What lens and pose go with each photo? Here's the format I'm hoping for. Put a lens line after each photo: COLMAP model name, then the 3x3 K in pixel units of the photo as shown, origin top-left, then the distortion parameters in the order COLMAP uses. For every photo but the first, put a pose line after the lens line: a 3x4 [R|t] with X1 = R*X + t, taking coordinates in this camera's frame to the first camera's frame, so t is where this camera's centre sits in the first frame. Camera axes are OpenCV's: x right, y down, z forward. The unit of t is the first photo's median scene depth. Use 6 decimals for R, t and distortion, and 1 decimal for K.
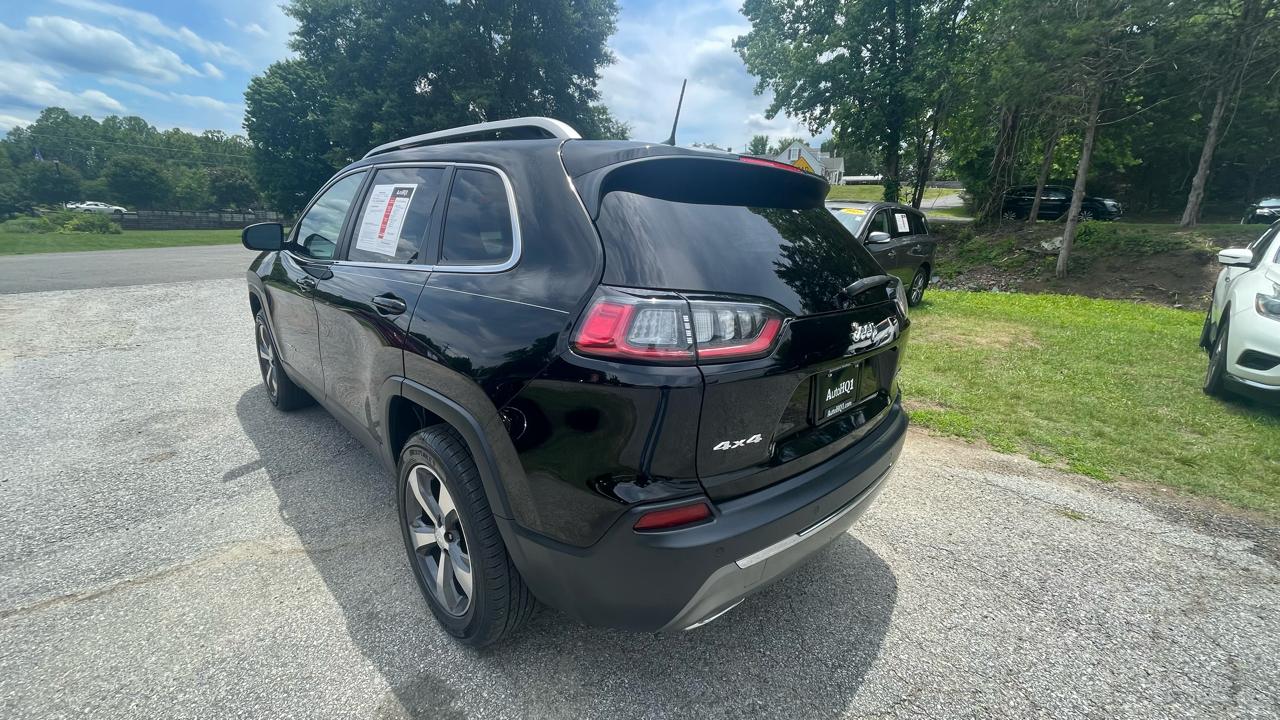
lens RADIAL K [[516.1, 0, 640.0], [0, 516.1, 362.5], [0, 0, 1]] dist [0.000118, -0.000771]
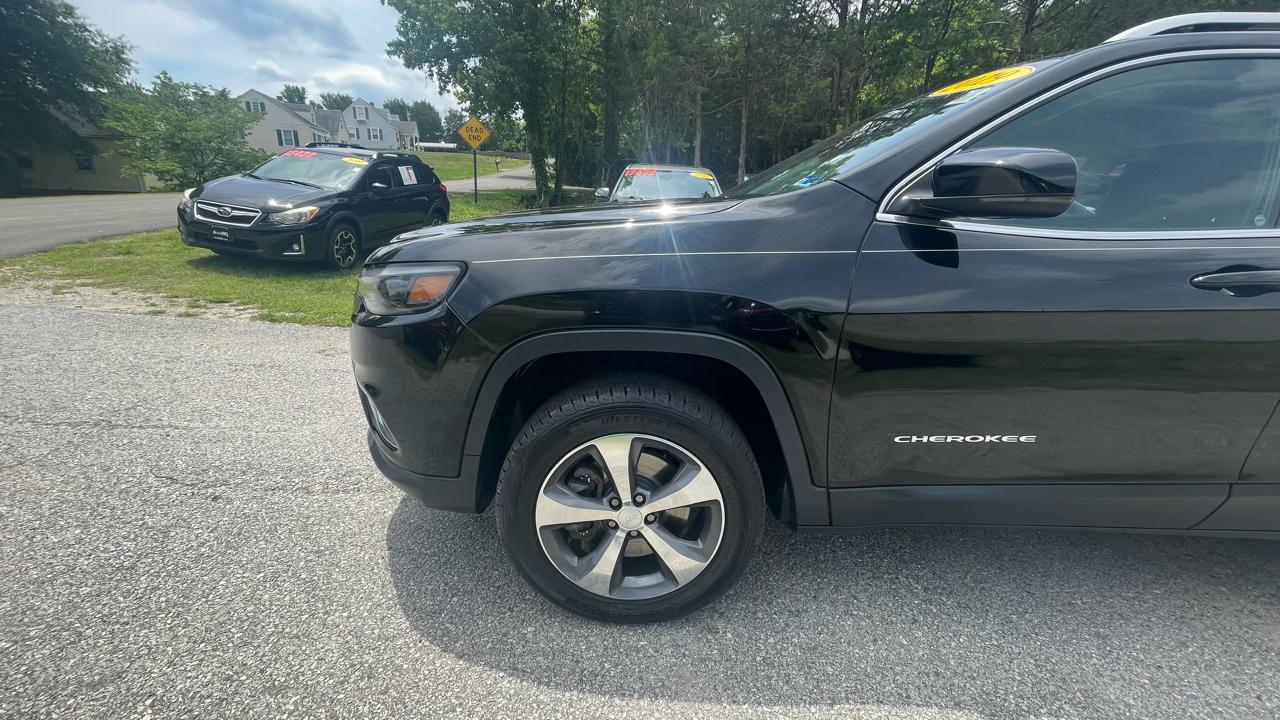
lens RADIAL K [[516.6, 0, 641.5], [0, 516.6, 361.7], [0, 0, 1]] dist [-0.001371, 0.000021]
pose [[0.712882, -0.215177, 0.667456, -0.119275], [0.179009, 0.976068, 0.123476, -0.020635], [-0.678052, 0.031457, 0.734340, 0.088647]]
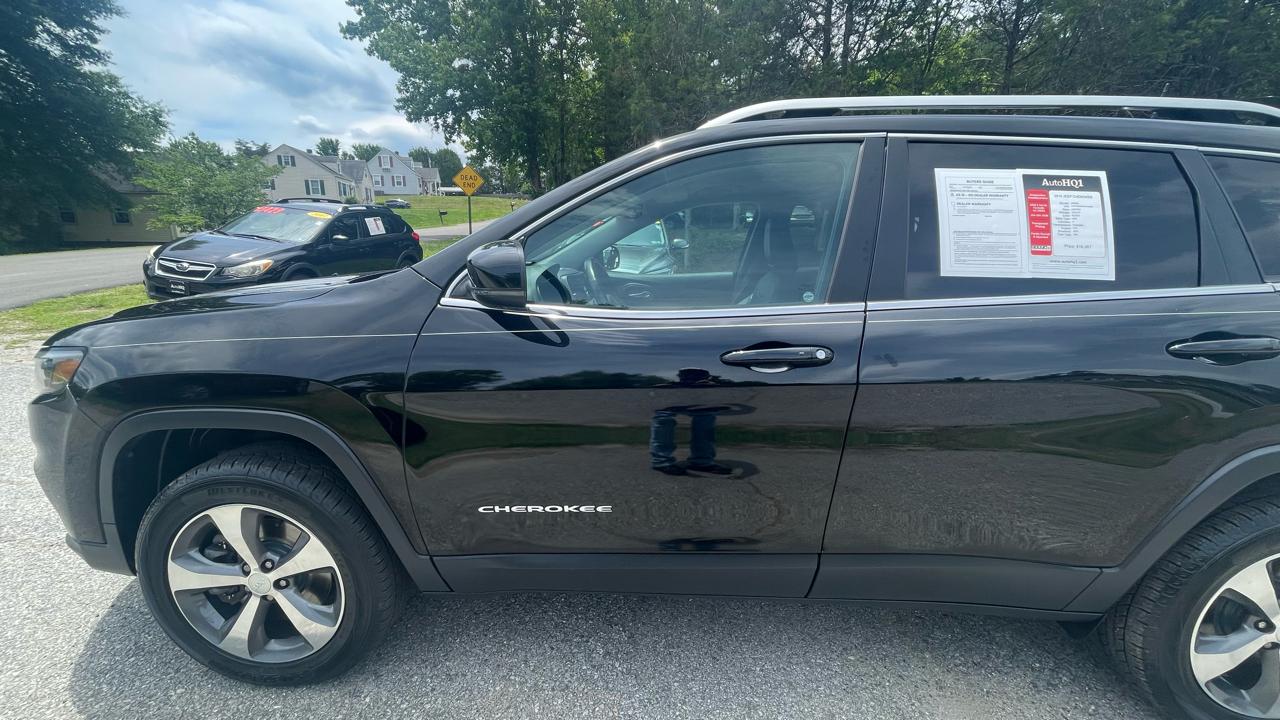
lens RADIAL K [[518.4, 0, 640.0], [0, 518.4, 361.3], [0, 0, 1]] dist [-0.002550, 0.000715]
pose [[0.740309, -0.180398, 0.647610, -0.092319], [0.194657, 0.979578, 0.050351, -0.017241], [-0.643468, 0.088787, 0.760306, 0.060716]]
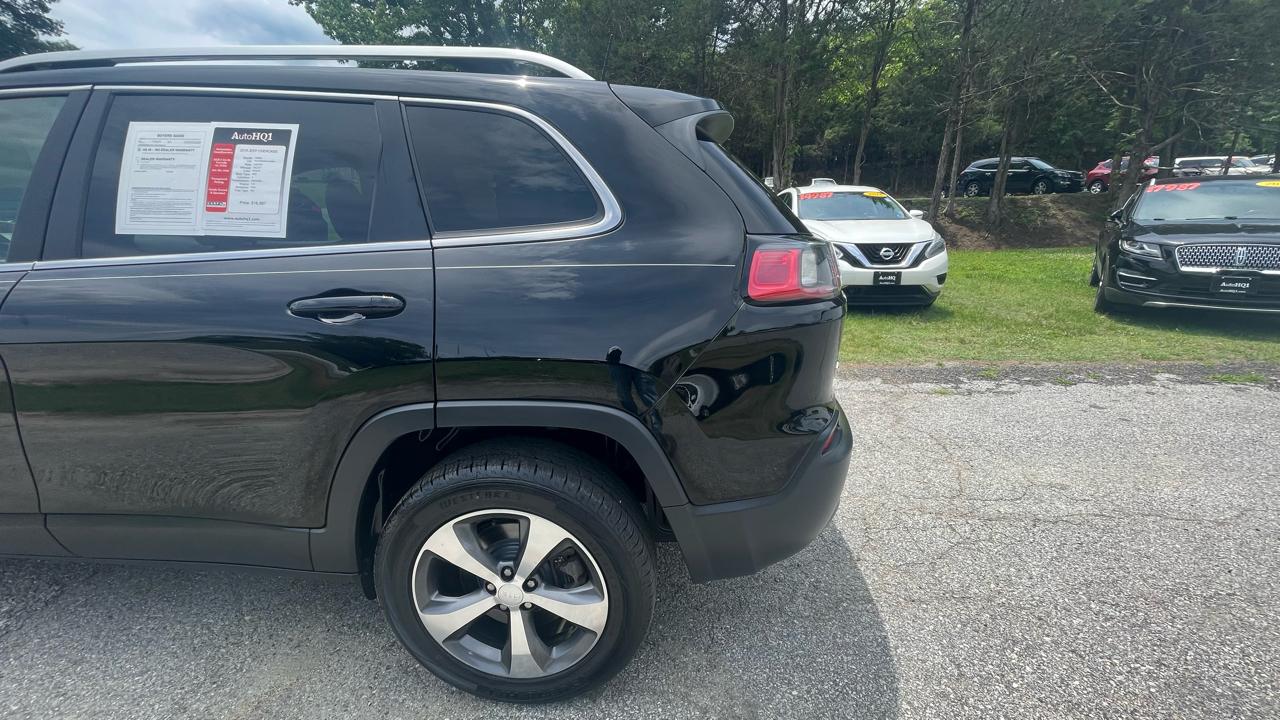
lens RADIAL K [[516.1, 0, 640.0], [0, 516.1, 362.5], [0, 0, 1]] dist [0.000118, -0.000771]
pose [[0.745842, -0.211776, 0.631563, -0.039489], [0.195429, 0.975962, 0.096469, -0.002079], [-0.636811, 0.051475, 0.769300, 0.016153]]
